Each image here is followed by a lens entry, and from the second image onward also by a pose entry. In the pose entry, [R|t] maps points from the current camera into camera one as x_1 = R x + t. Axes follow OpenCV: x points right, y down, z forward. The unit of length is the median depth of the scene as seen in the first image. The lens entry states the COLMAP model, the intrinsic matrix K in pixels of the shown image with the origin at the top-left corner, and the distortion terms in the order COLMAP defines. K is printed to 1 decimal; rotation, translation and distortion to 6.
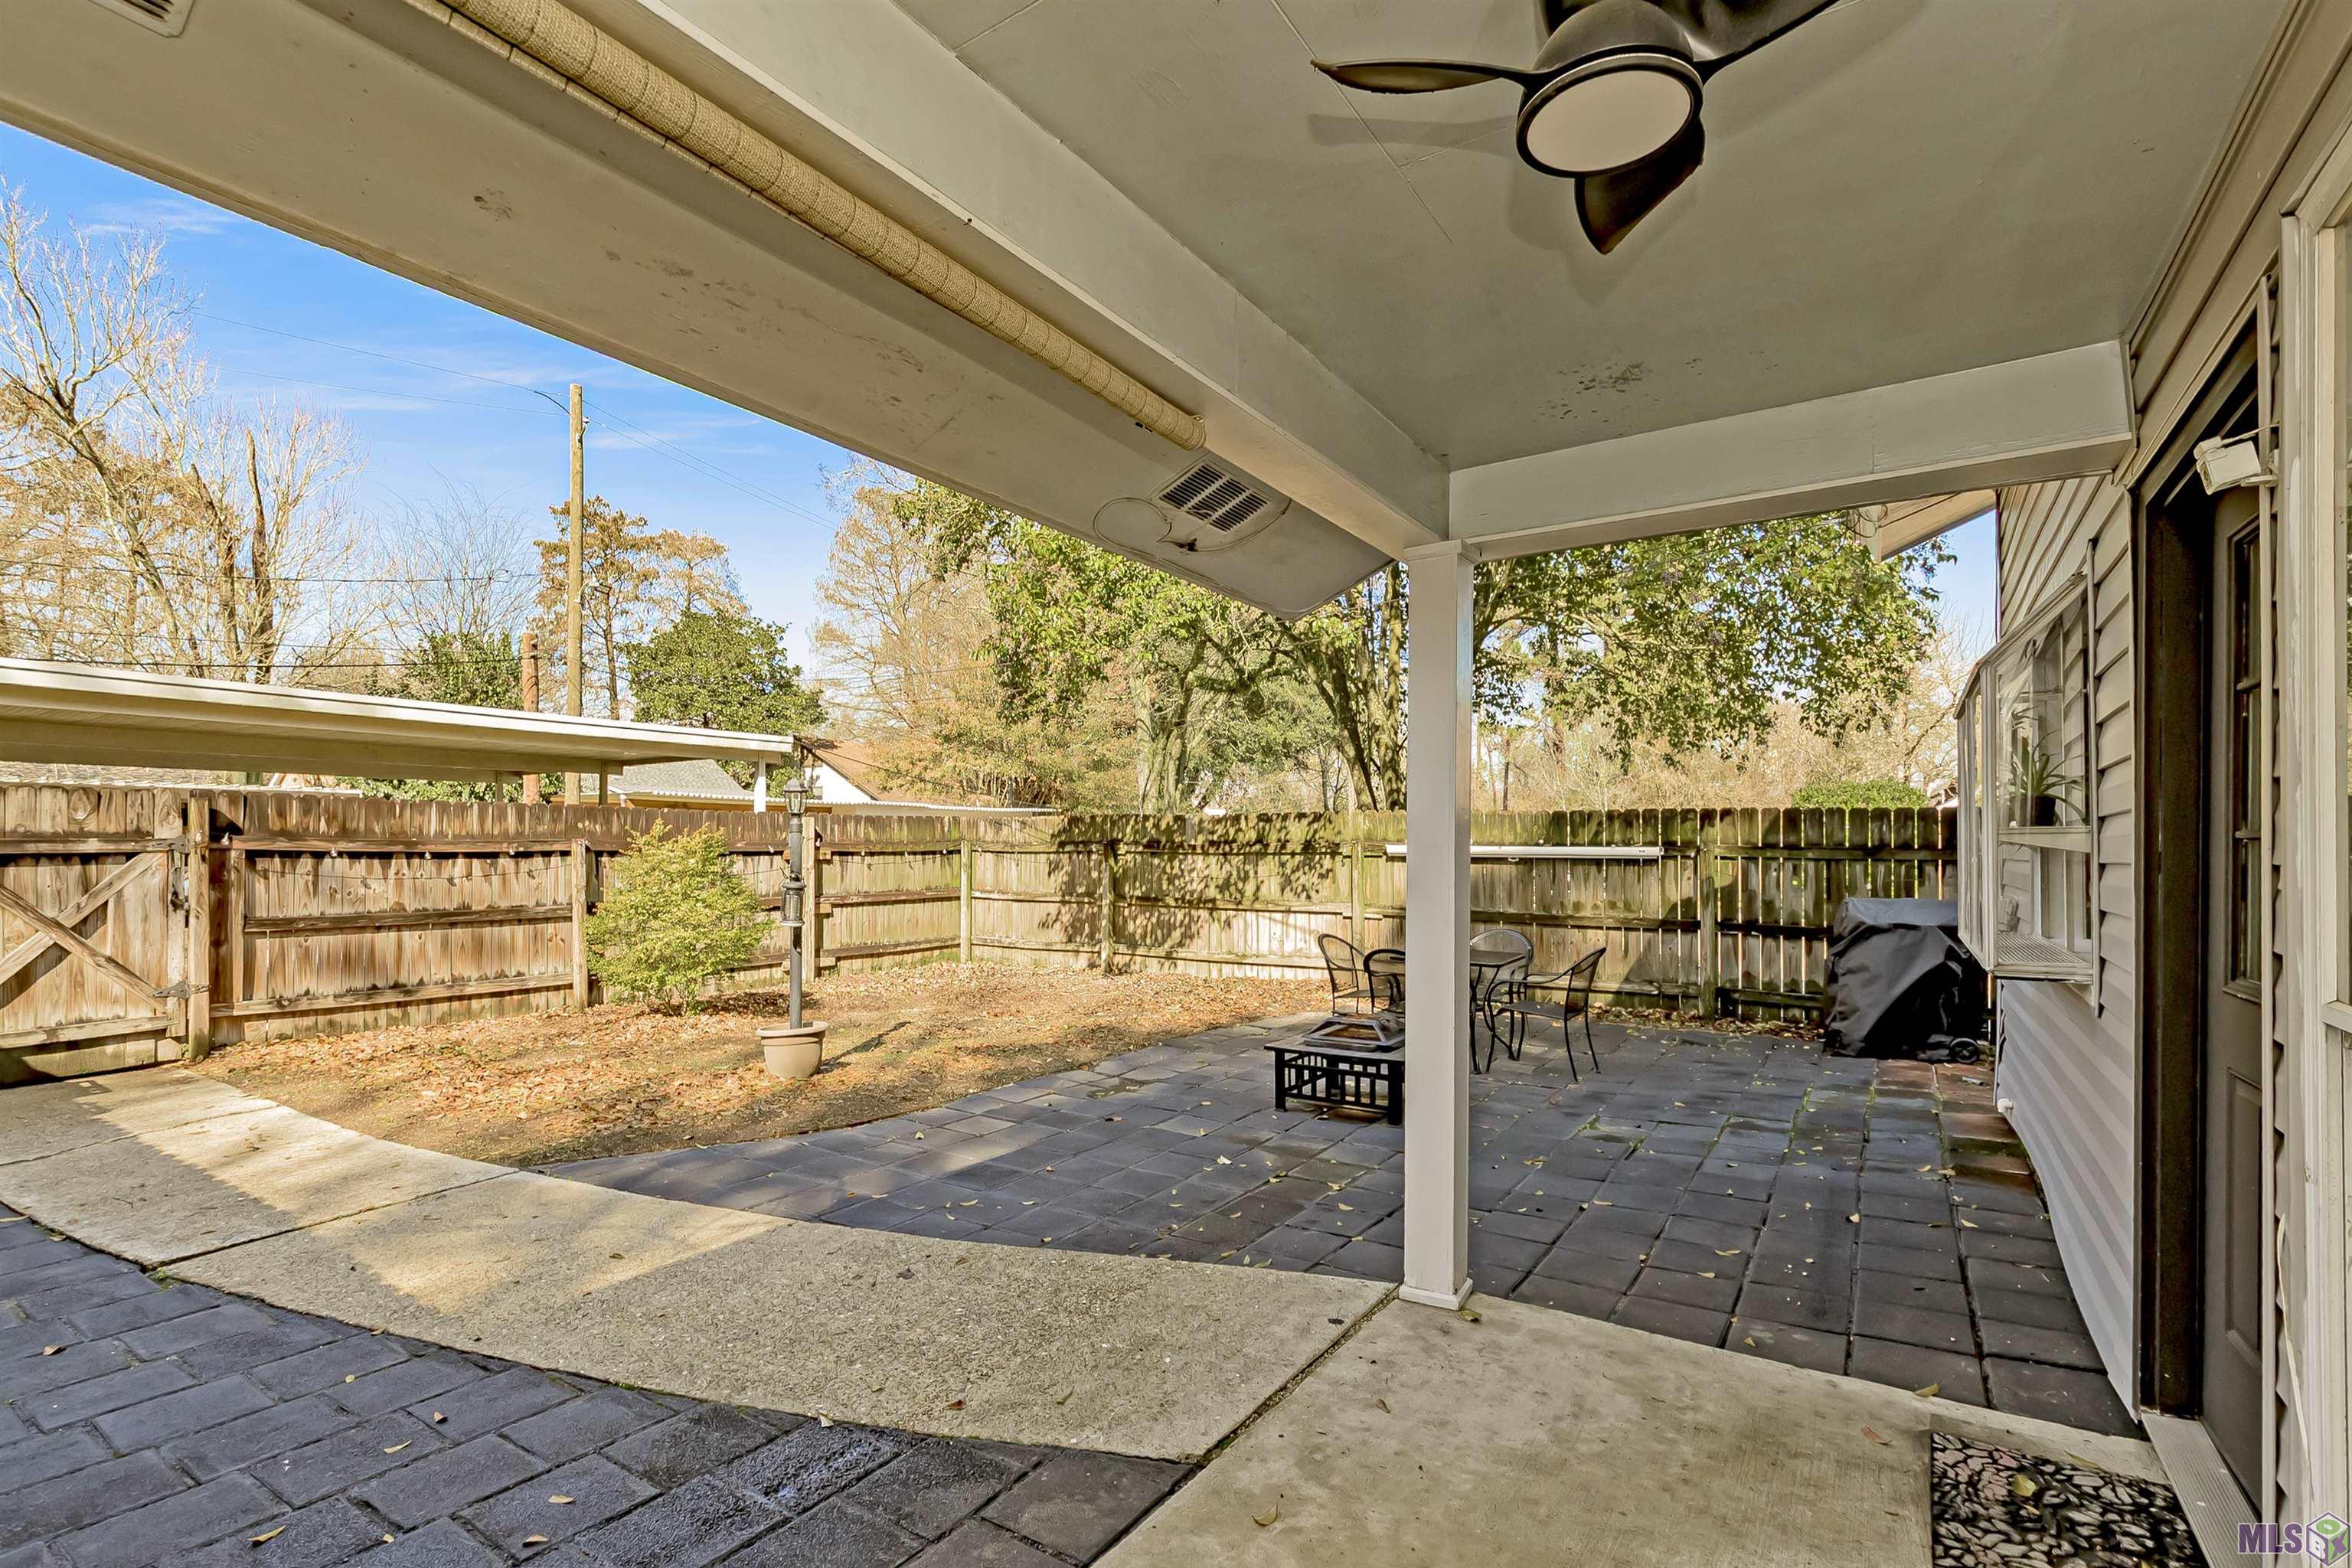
lens RADIAL K [[1081.7, 0, 1170.5], [0, 1081.7, 852.6], [0, 0, 1]] dist [-0.005026, -0.000255]
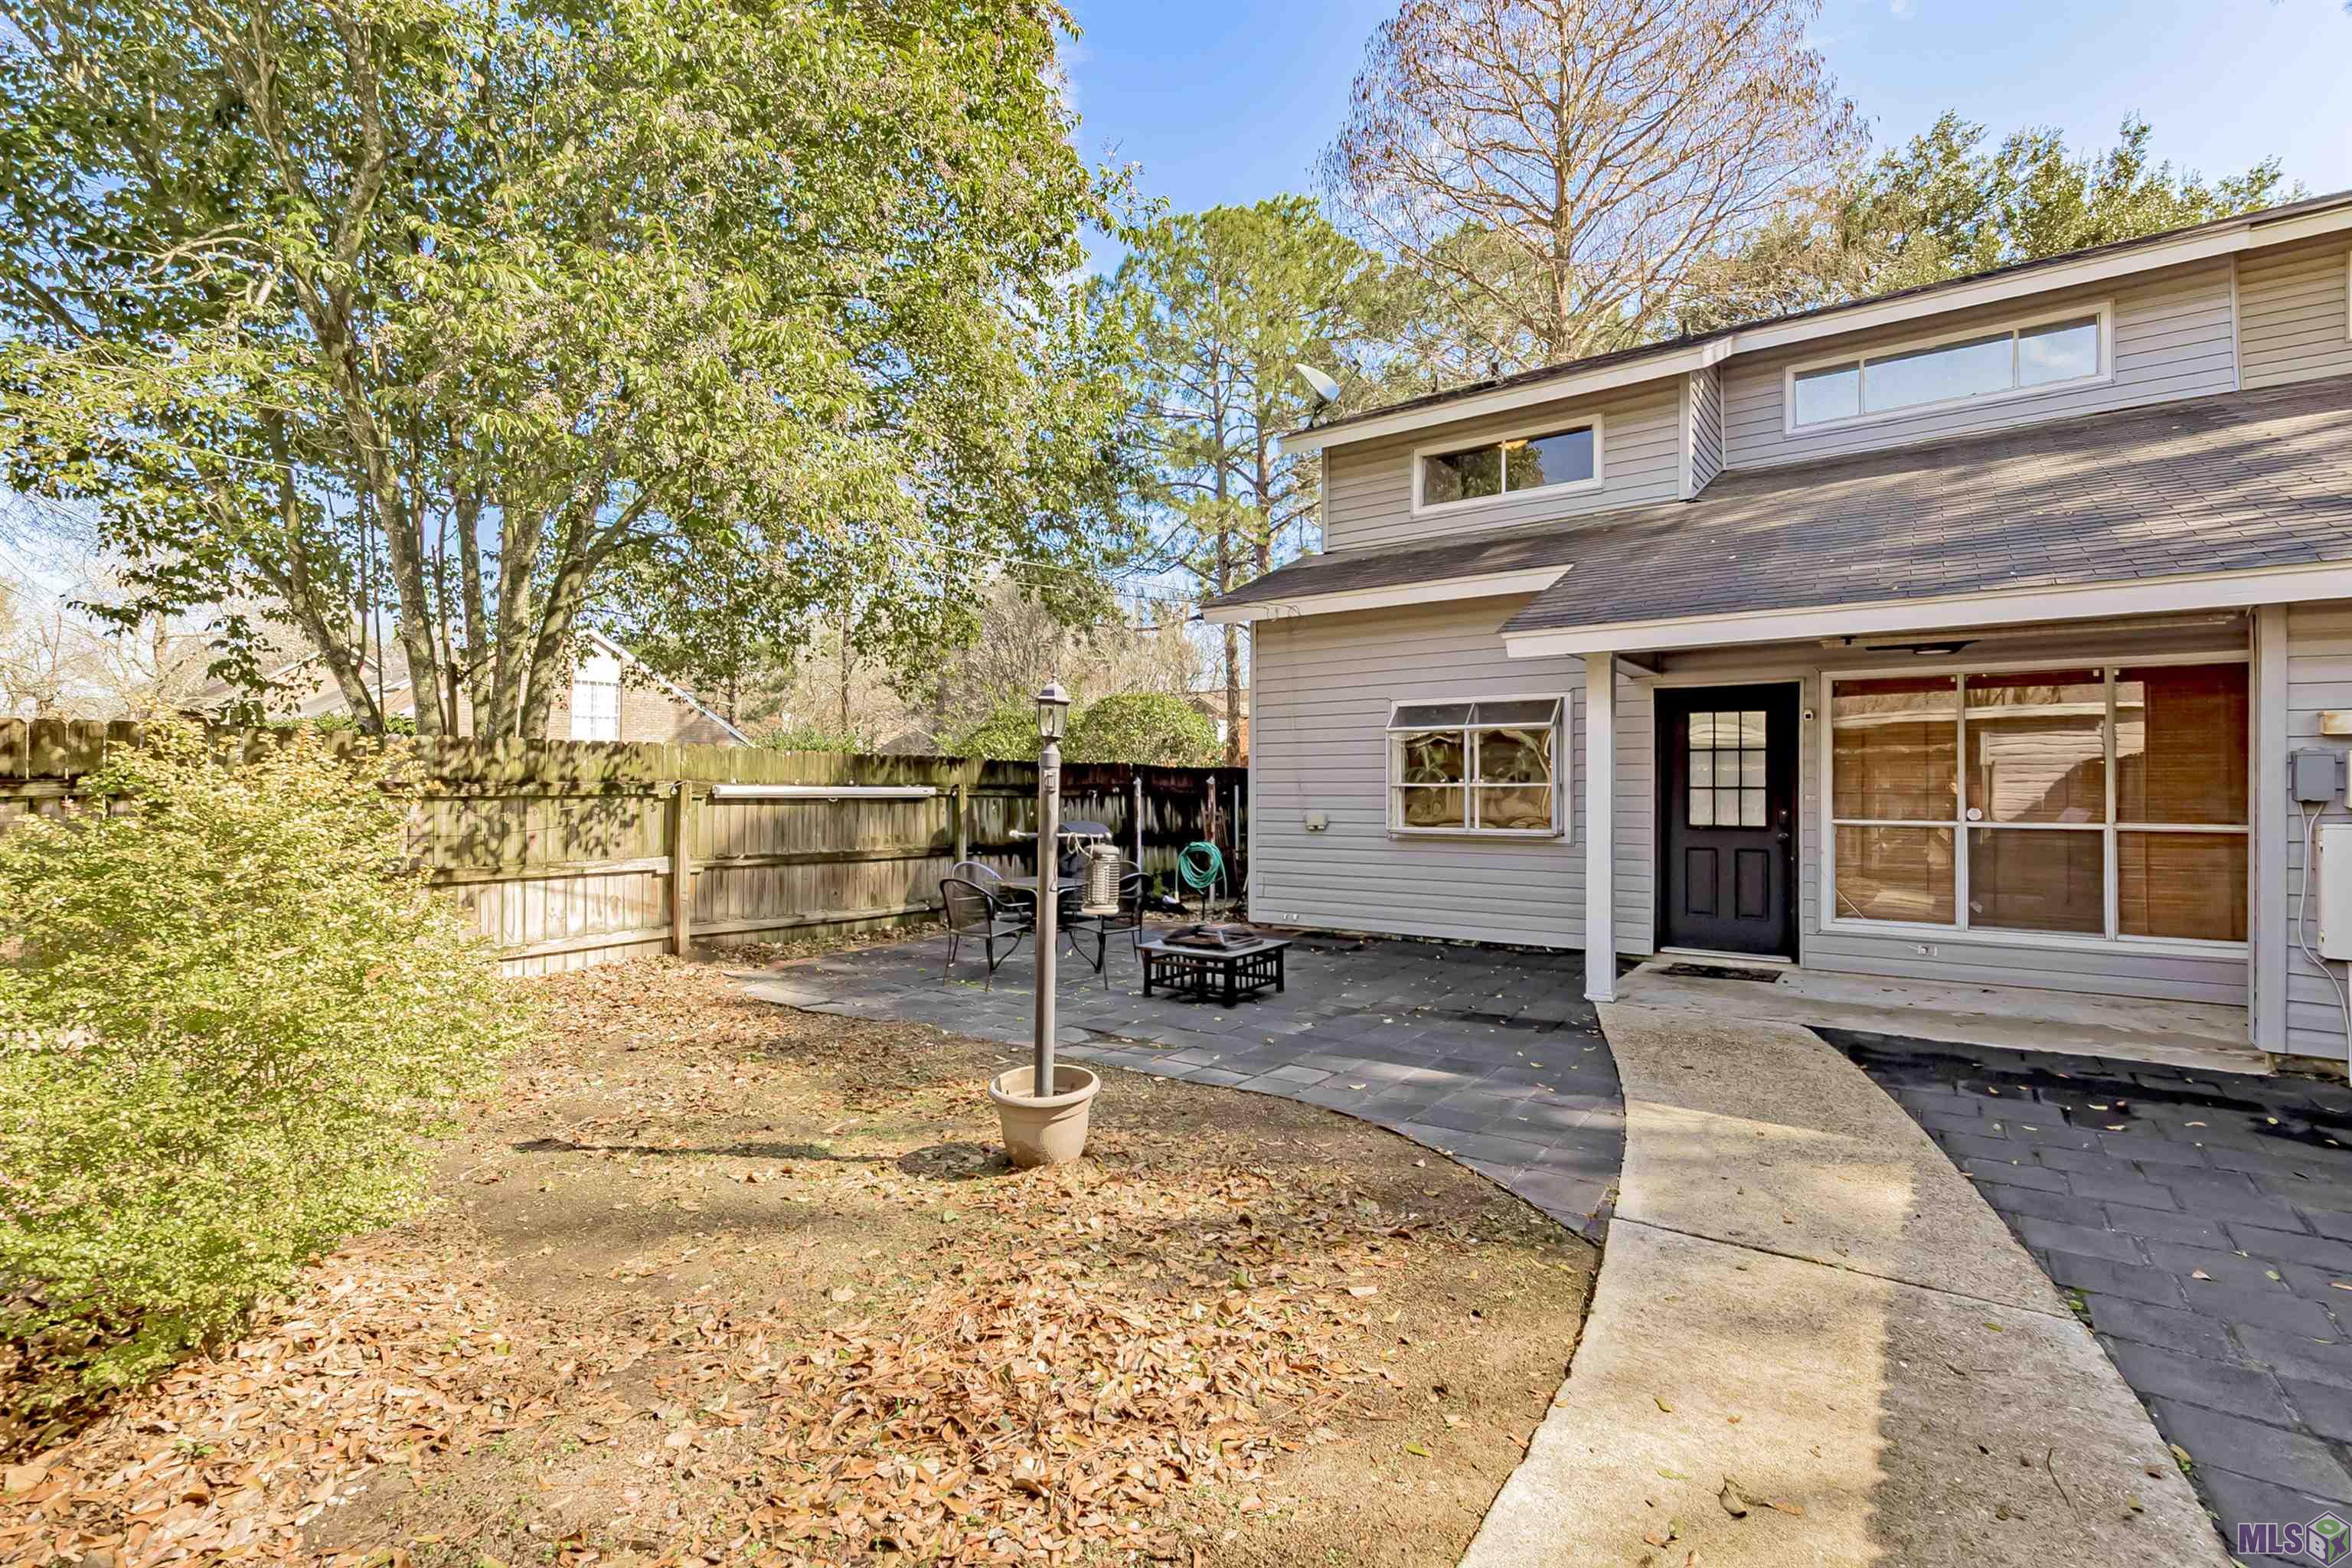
lens RADIAL K [[1081.7, 0, 1179.8], [0, 1081.7, 785.0], [0, 0, 1]] dist [-0.005026, -0.000255]
pose [[0.012193, -0.000503, 0.999926, -0.659969], [0.000615, 1.000000, 0.000495, -0.007188], [-0.999925, 0.000609, 0.012193, 0.623726]]
